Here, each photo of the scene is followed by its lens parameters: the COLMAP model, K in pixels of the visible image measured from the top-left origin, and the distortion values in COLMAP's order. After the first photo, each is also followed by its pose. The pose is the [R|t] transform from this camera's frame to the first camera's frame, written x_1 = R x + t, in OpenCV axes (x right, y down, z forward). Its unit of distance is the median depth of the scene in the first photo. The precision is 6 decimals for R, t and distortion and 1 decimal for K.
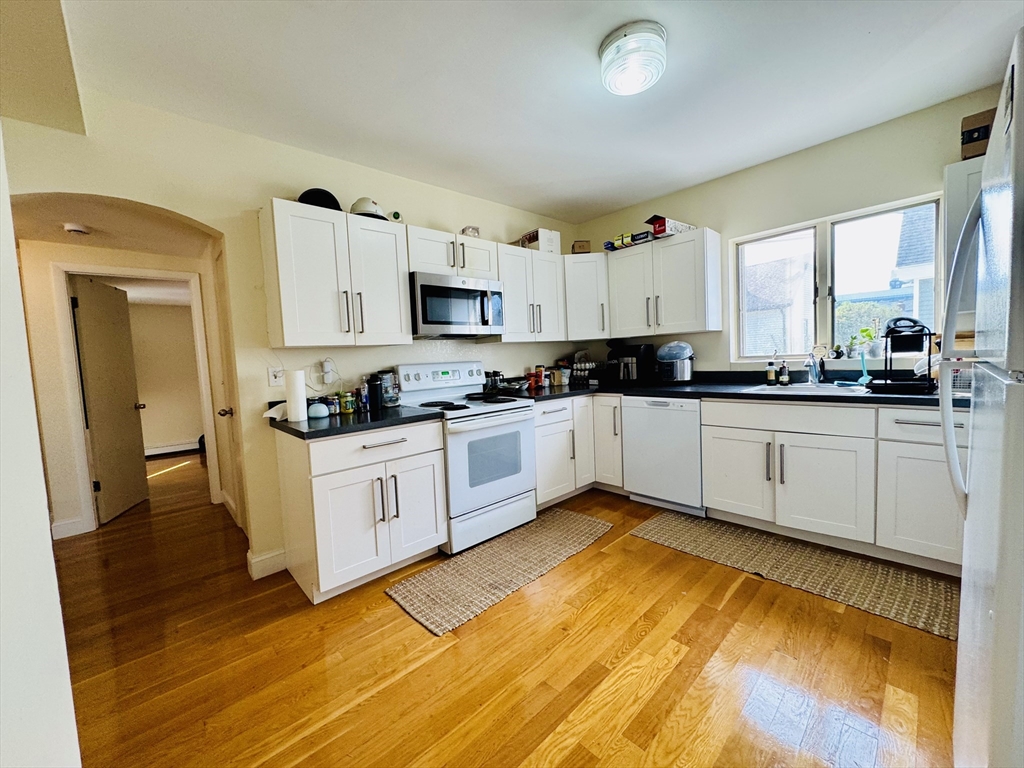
lens RADIAL K [[408.5, 0, 509.9], [0, 408.5, 381.5], [0, 0, 1]] dist [-0.004546, -0.000210]
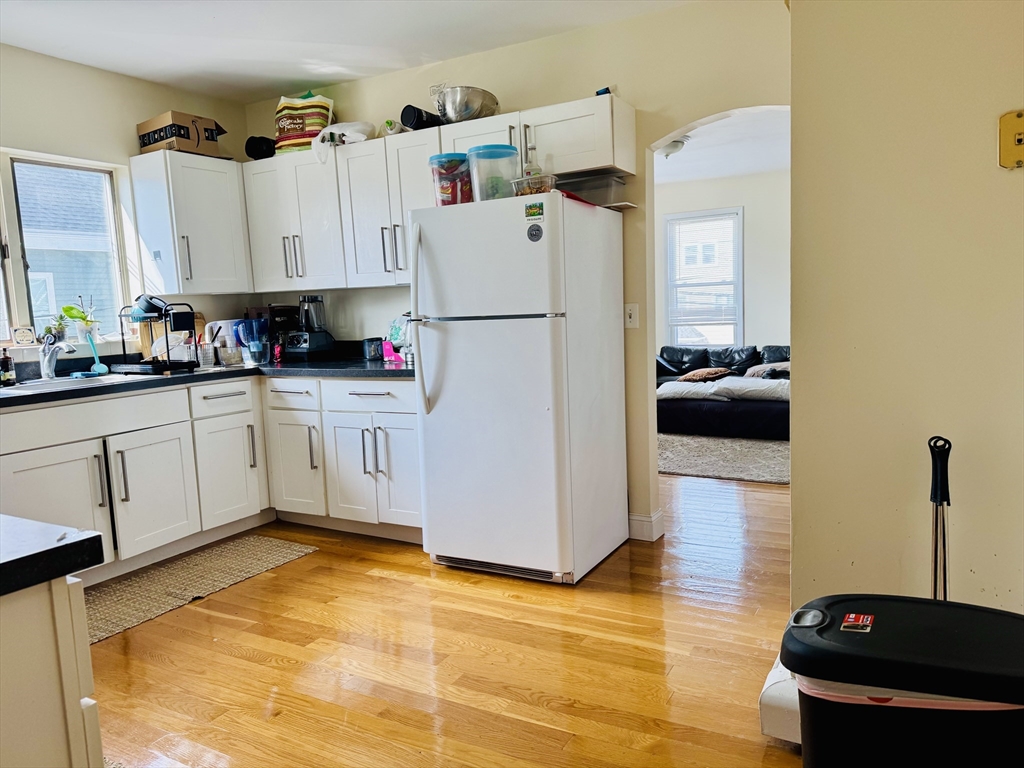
lens RADIAL K [[720.2, 0, 526.4], [0, 720.2, 387.3], [0, 0, 1]] dist [0.054748, -0.076508]
pose [[-0.299309, -0.050389, 0.952825, -0.784611], [0.113759, 0.989597, 0.088068, 0.003371], [-0.947351, 0.134752, -0.290463, 0.613719]]
